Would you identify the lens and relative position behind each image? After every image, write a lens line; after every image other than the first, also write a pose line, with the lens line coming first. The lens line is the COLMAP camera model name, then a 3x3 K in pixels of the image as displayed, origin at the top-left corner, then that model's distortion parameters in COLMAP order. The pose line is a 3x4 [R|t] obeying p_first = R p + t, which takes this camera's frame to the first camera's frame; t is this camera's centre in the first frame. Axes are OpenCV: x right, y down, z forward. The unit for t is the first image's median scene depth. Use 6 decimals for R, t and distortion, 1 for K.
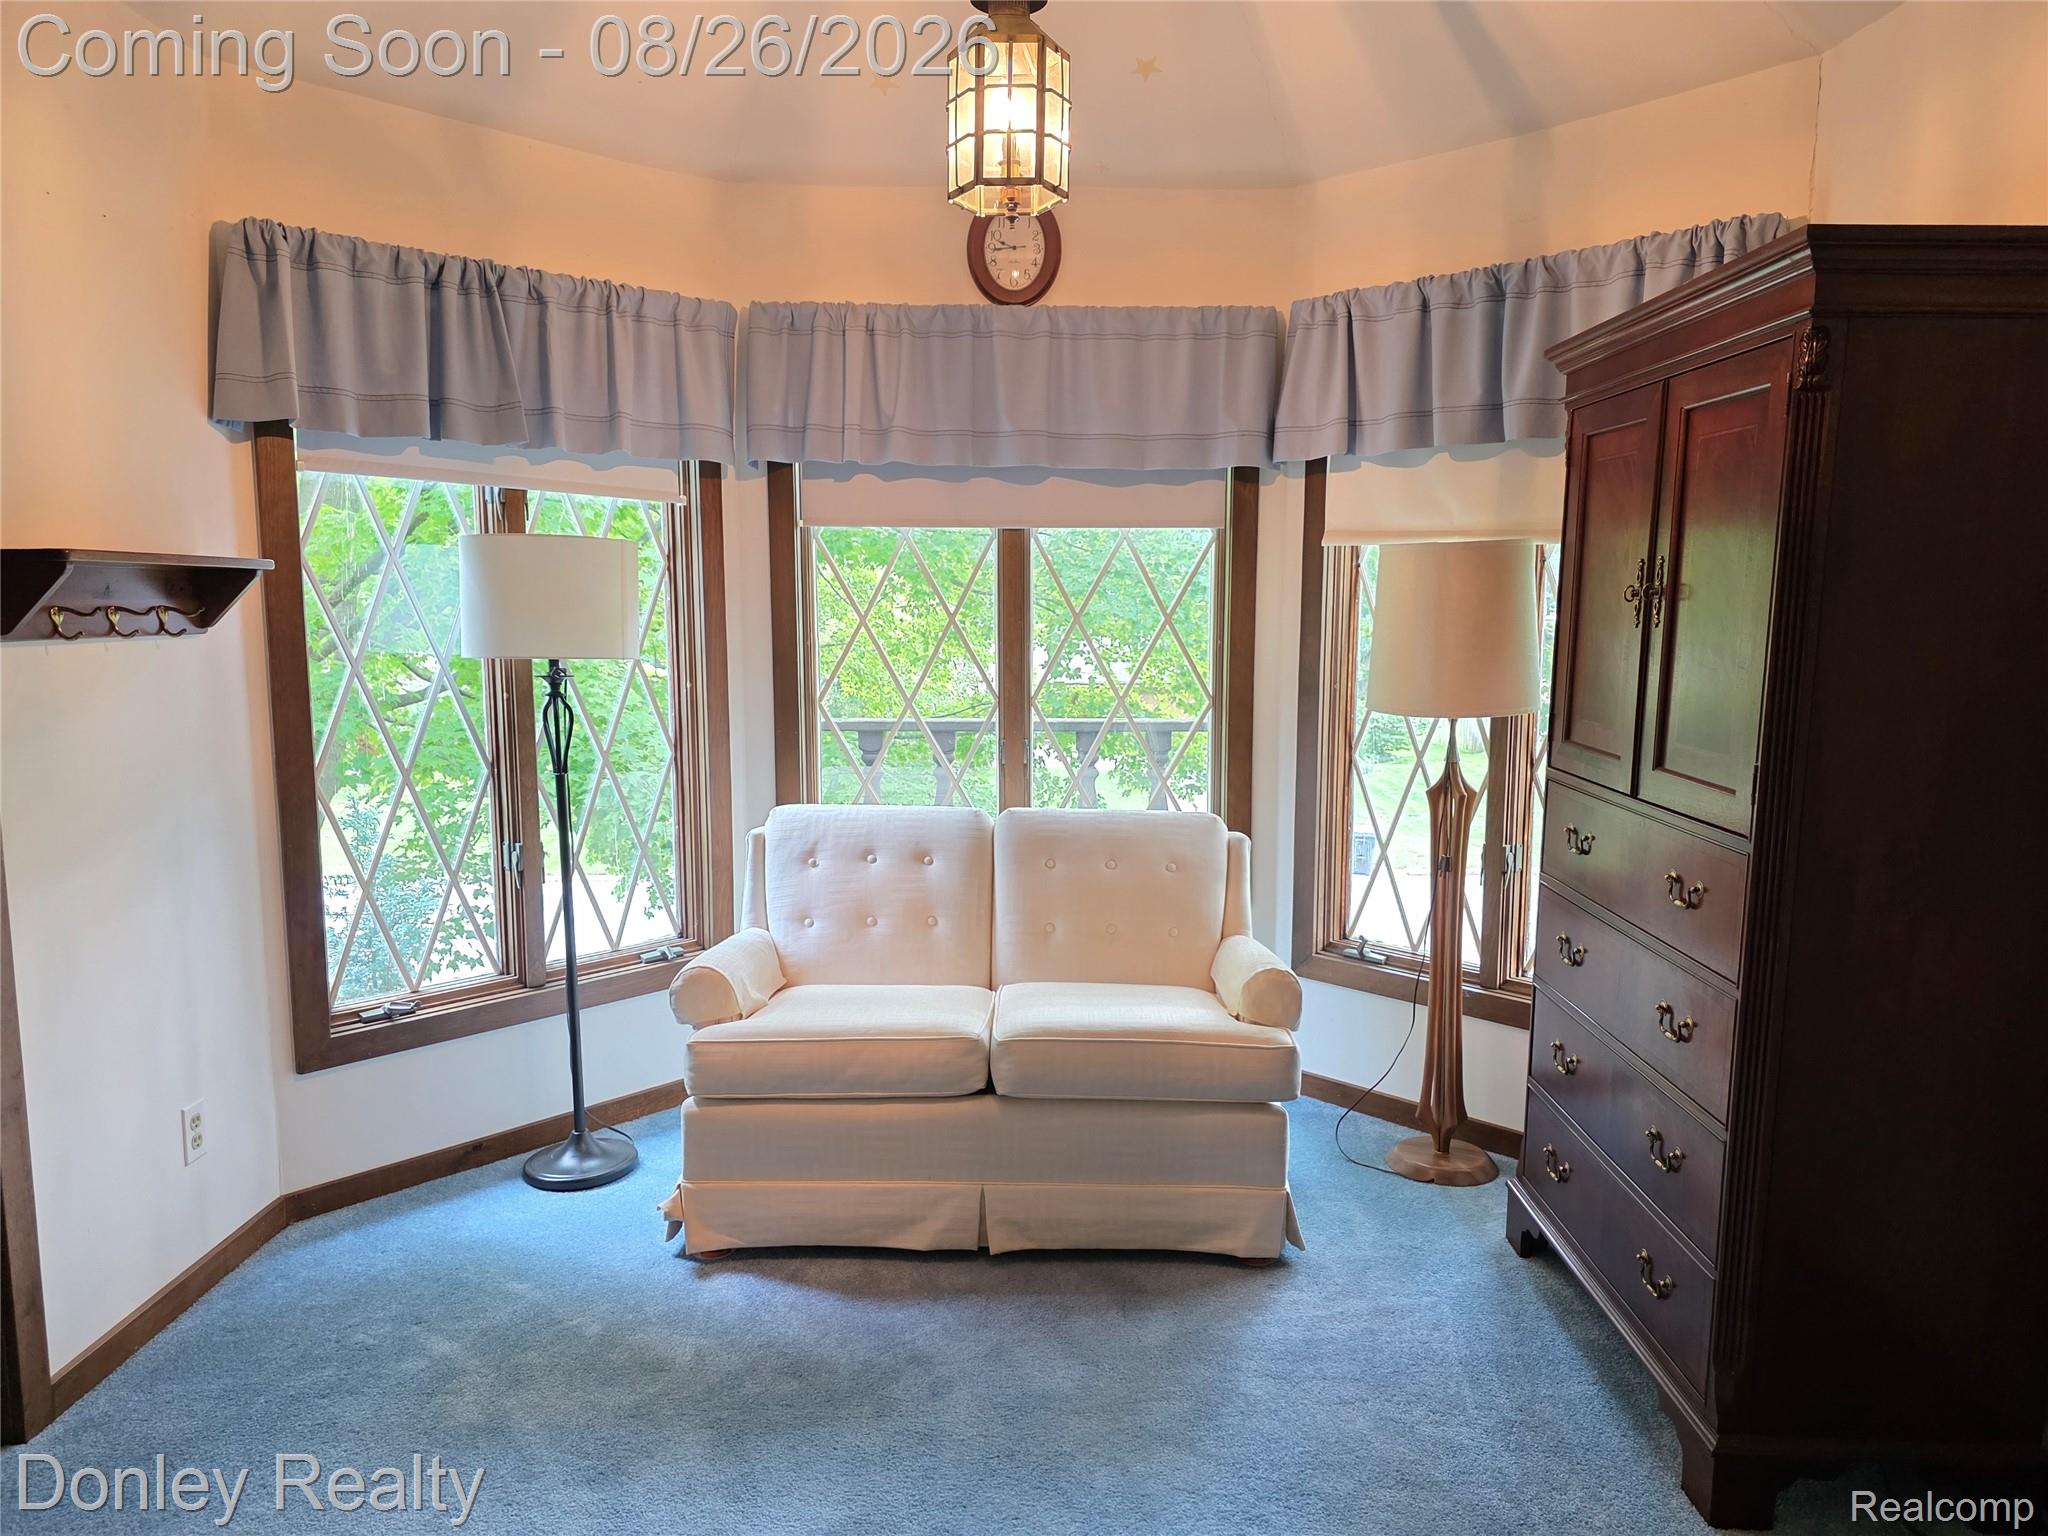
lens RADIAL K [[1384.7, 0, 1024.0], [0, 1384.7, 768.0], [0, 0, 1]] dist [0.077713, -0.090091]
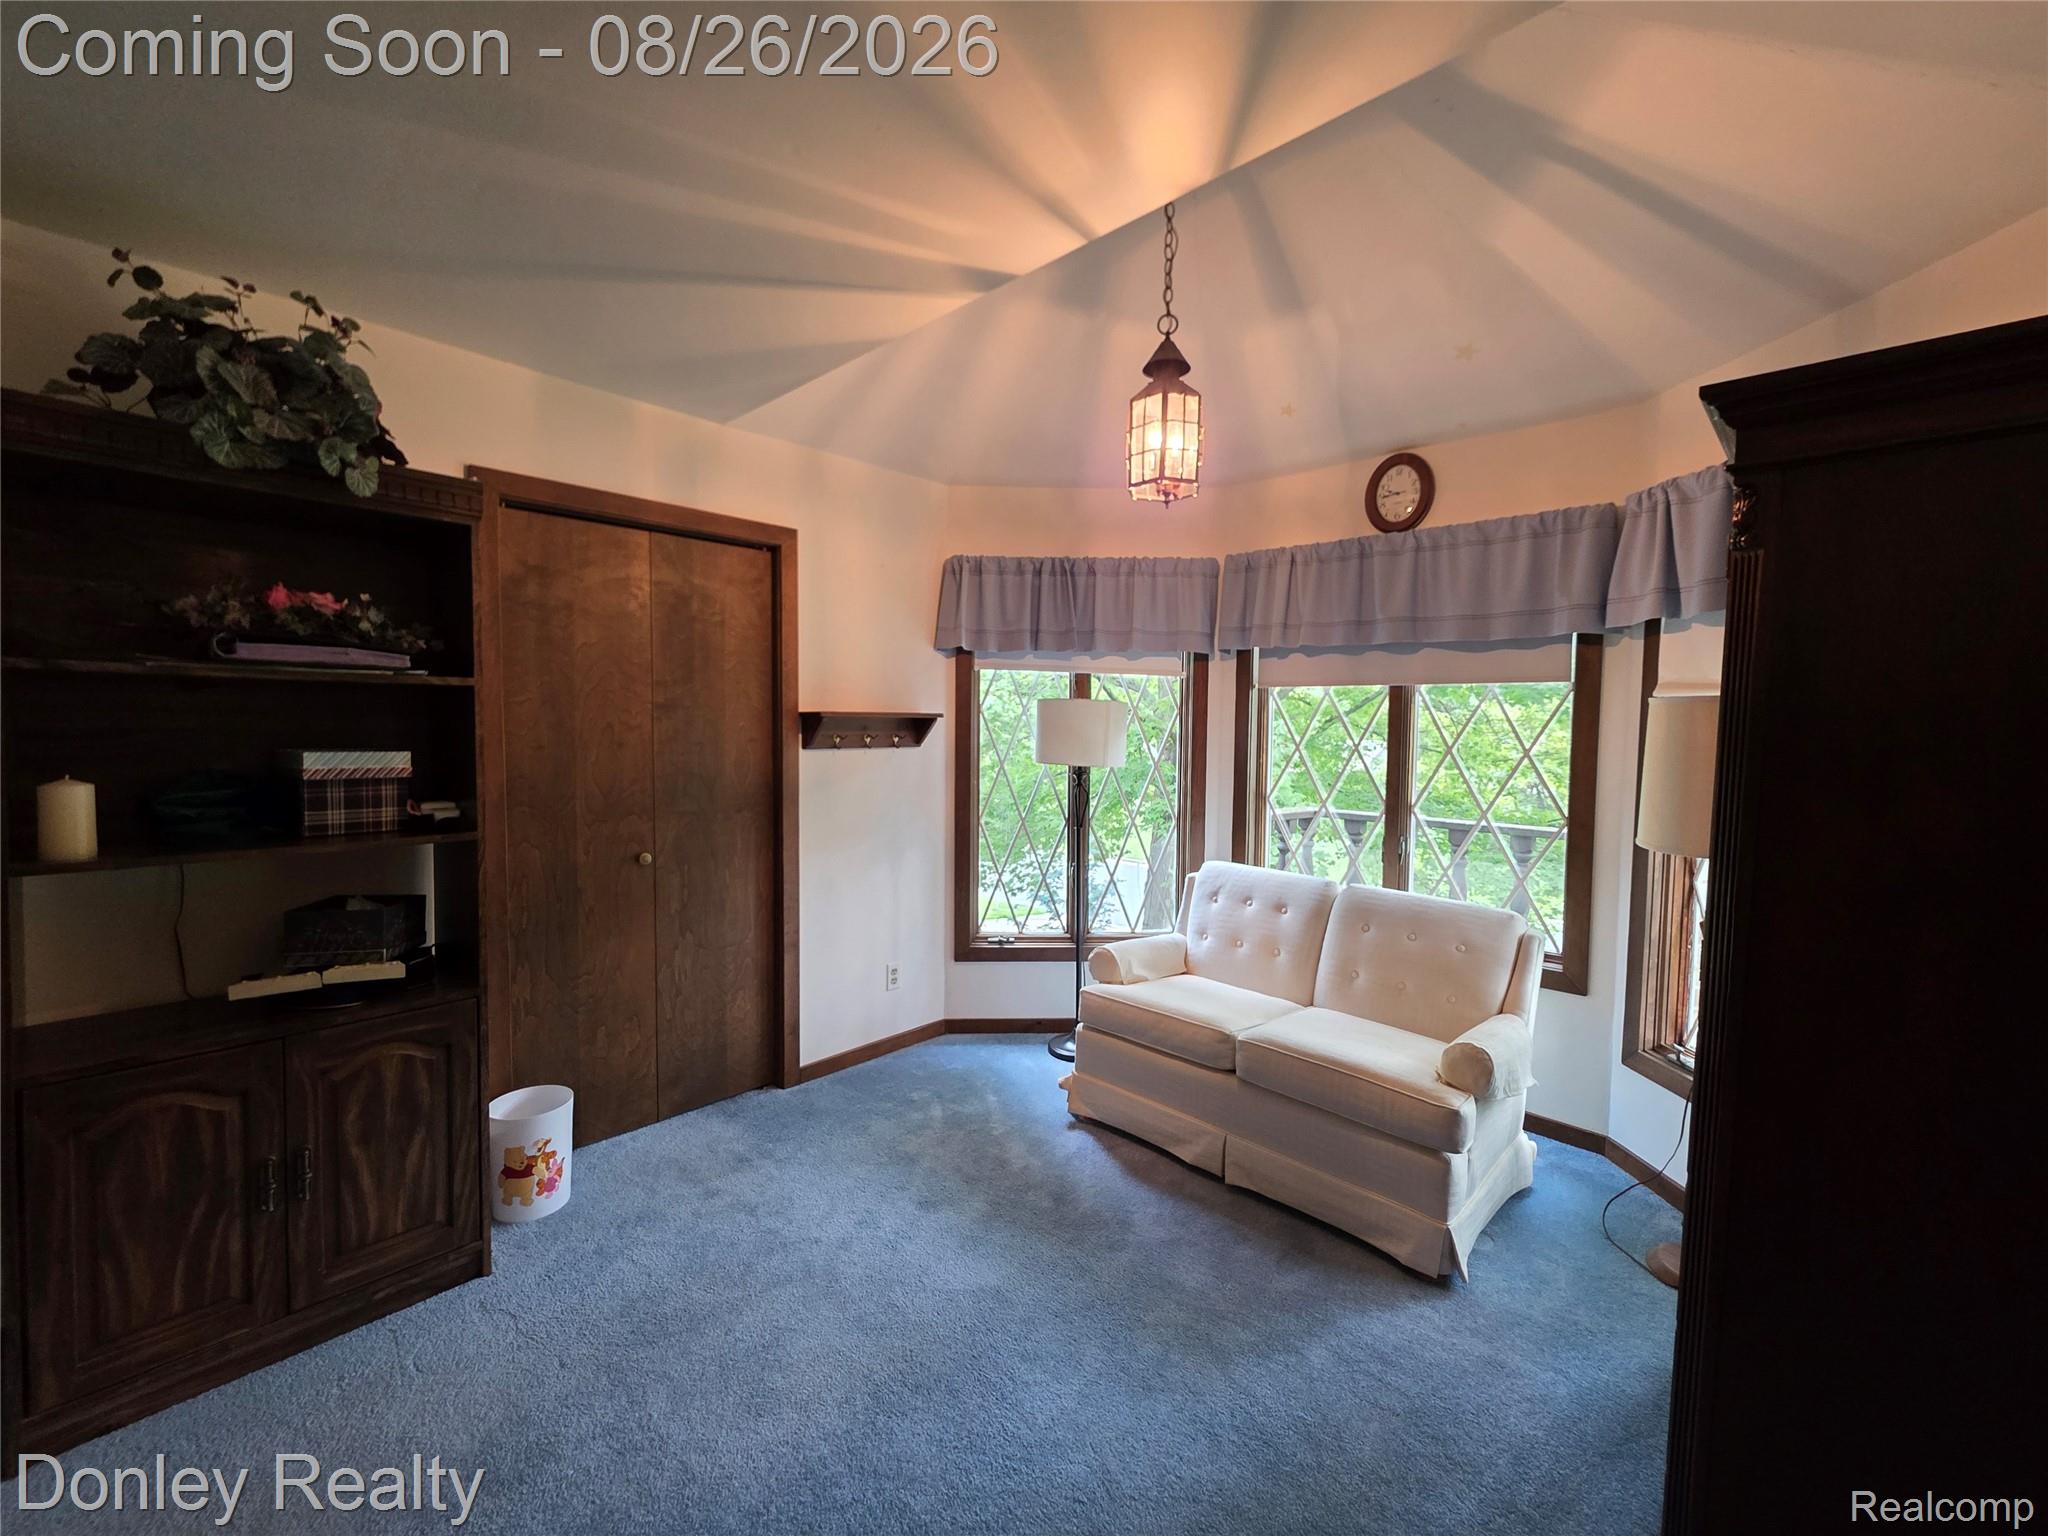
lens RADIAL K [[814.7, 0, 984.1], [0, 814.7, 763.6], [0, 0, 1]] dist [0.001042, 0.000109]
pose [[0.717797, 0.044005, -0.694861, 0.312402], [-0.092667, 0.995160, -0.032704, -0.032808], [0.690059, 0.087866, 0.718400, 0.144326]]
